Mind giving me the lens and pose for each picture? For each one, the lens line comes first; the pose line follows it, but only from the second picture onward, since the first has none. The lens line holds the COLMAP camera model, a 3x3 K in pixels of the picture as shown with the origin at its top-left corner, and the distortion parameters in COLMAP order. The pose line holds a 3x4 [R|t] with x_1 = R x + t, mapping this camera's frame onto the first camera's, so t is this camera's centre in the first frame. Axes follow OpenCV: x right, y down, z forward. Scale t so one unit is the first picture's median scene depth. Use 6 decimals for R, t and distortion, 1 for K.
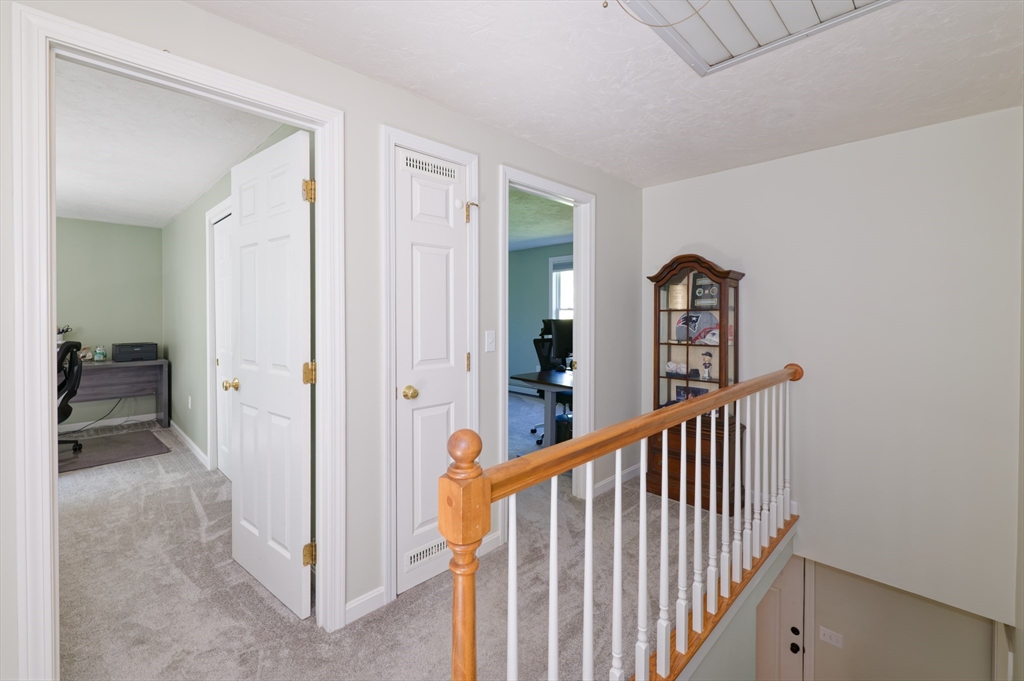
lens RADIAL K [[449.2, 0, 519.6], [0, 449.2, 327.0], [0, 0, 1]] dist [-0.019614, -0.000764]
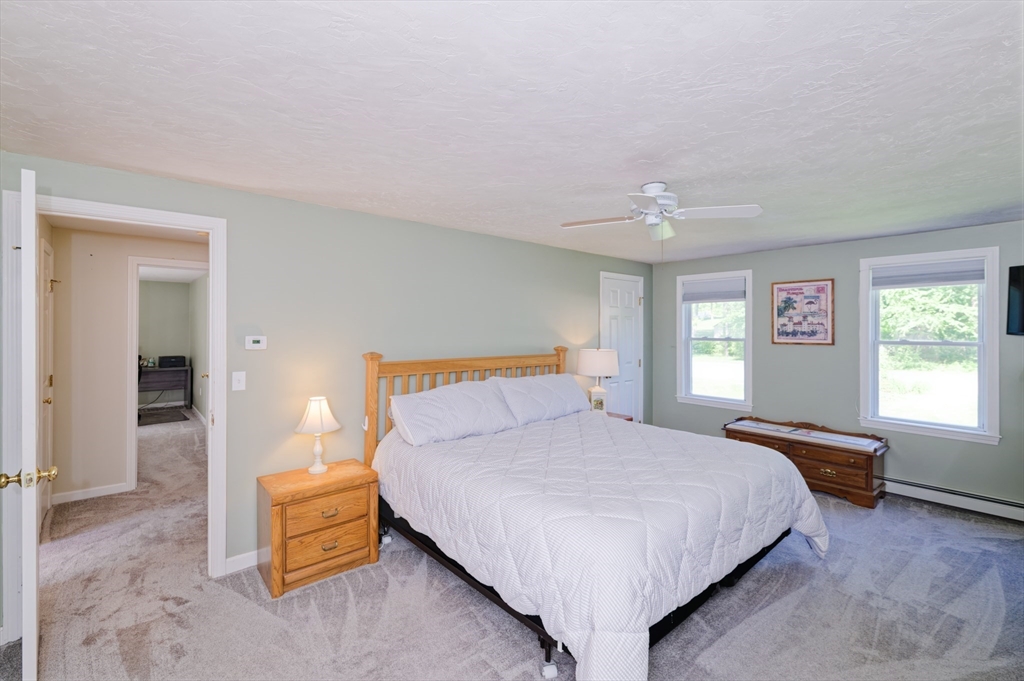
lens RADIAL K [[449.2, 0, 512.5], [0, 449.2, 334.1], [0, 0, 1]] dist [-0.019614, -0.000764]
pose [[0.996998, 0.005146, -0.077257, 0.504341], [-0.006329, 0.999866, -0.015076, -0.027602], [0.077169, 0.015519, 0.996897, -0.531397]]
